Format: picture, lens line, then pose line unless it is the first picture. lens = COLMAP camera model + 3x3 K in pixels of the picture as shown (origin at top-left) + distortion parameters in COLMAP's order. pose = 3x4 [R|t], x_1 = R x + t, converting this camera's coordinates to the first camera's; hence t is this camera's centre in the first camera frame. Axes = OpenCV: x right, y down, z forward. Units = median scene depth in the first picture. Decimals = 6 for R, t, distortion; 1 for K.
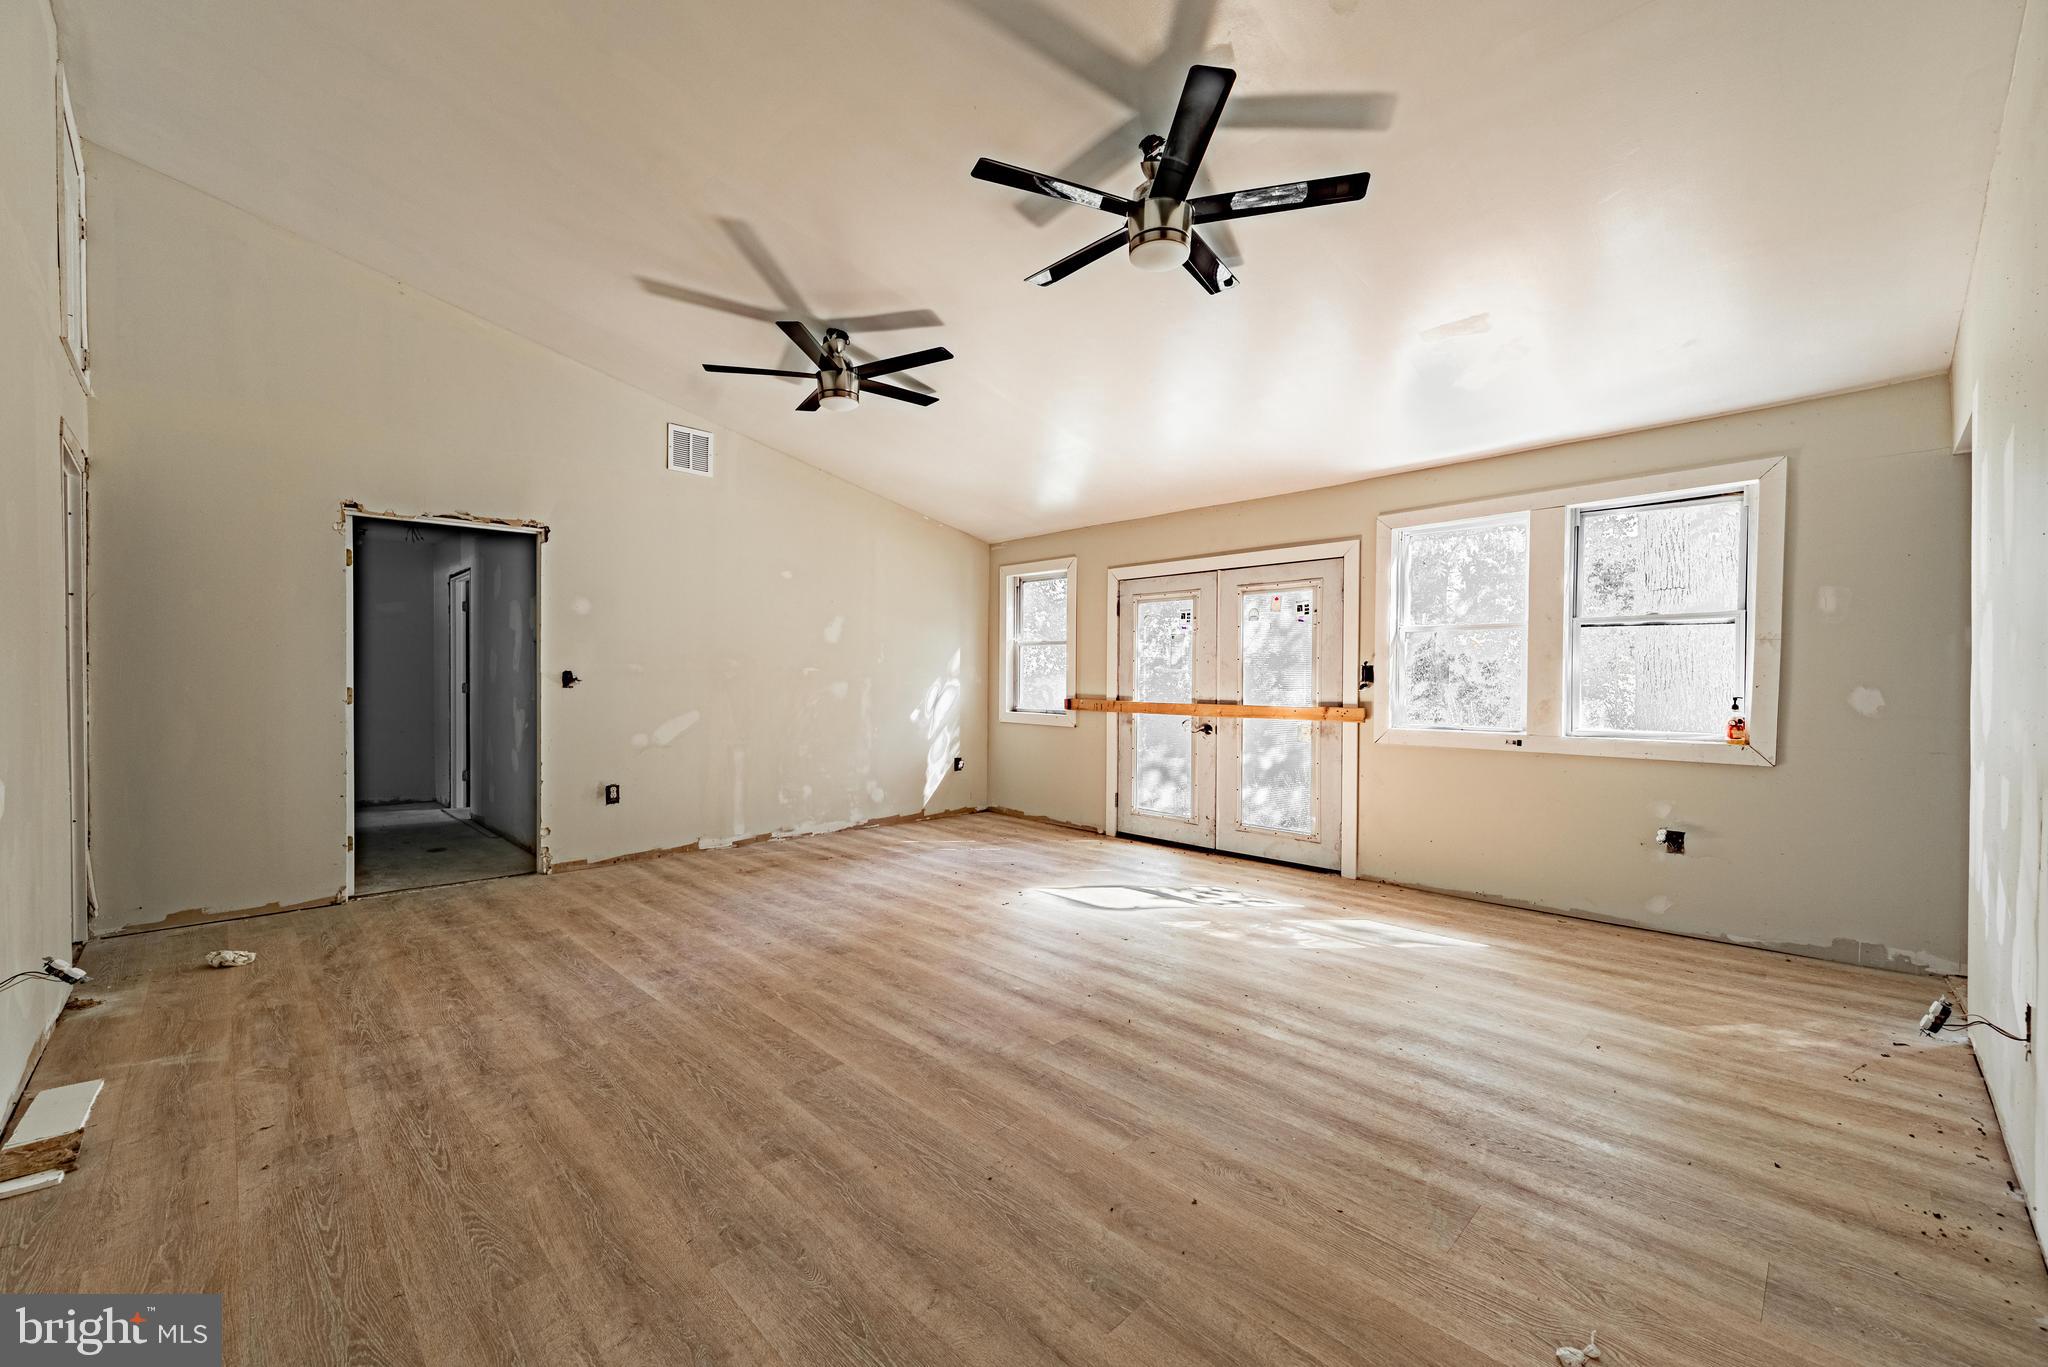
lens RADIAL K [[812.3, 0, 1020.0], [0, 812.3, 689.6], [0, 0, 1]] dist [0.005242, -0.000147]
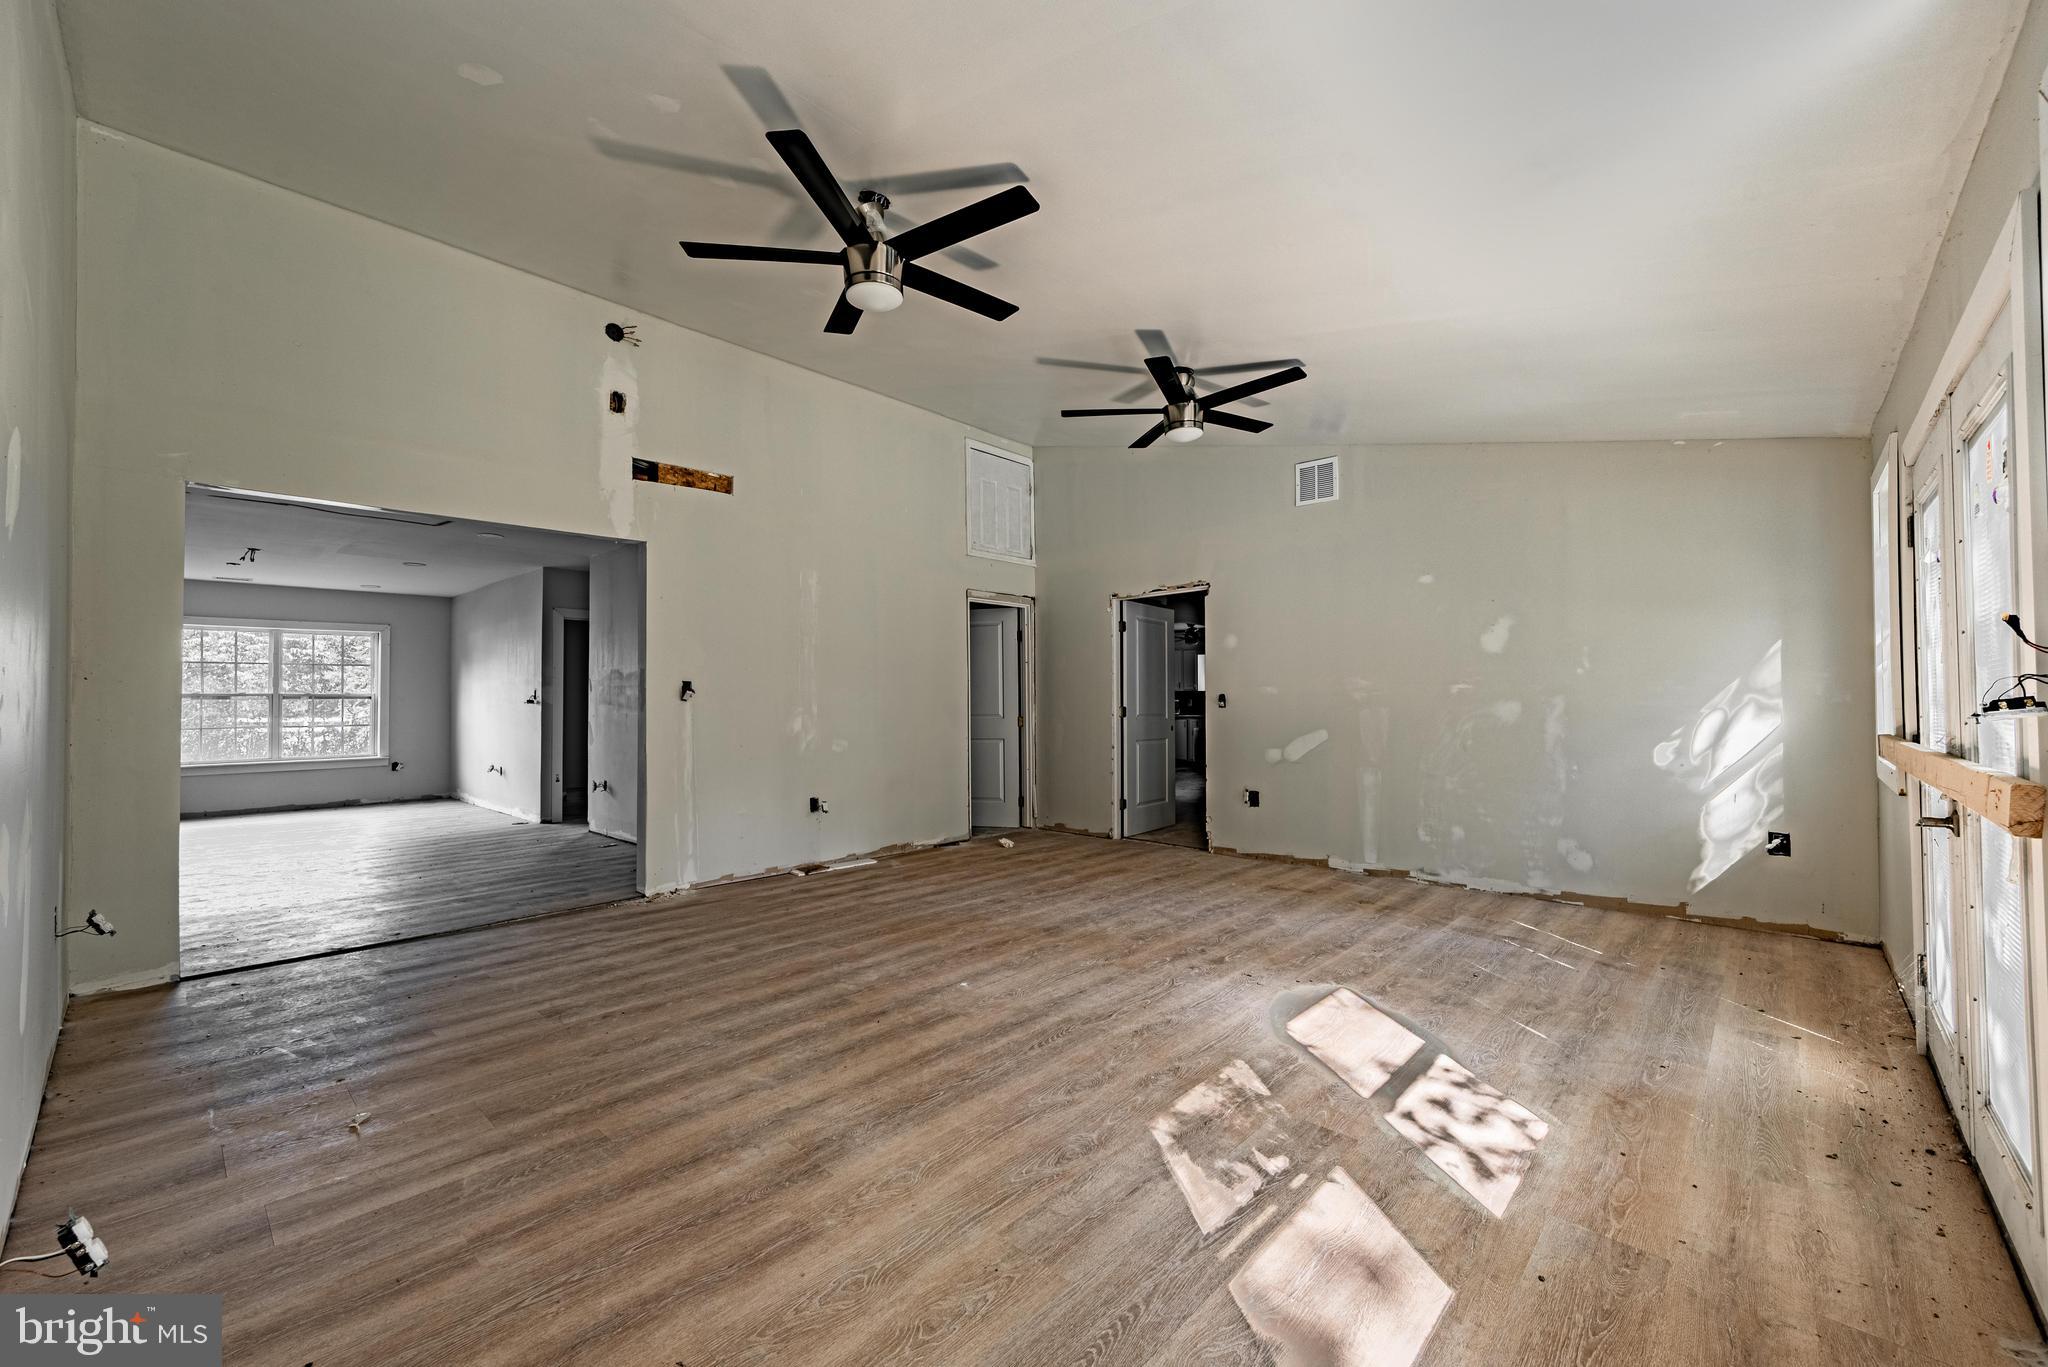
lens RADIAL K [[812.3, 0, 1025.5], [0, 812.3, 684.3], [0, 0, 1]] dist [0.005242, -0.000147]
pose [[0.049792, -0.025090, -0.998444, 0.752178], [-0.005975, 0.999659, -0.025419, -0.004714], [0.998742, 0.007232, 0.049625, 0.702066]]
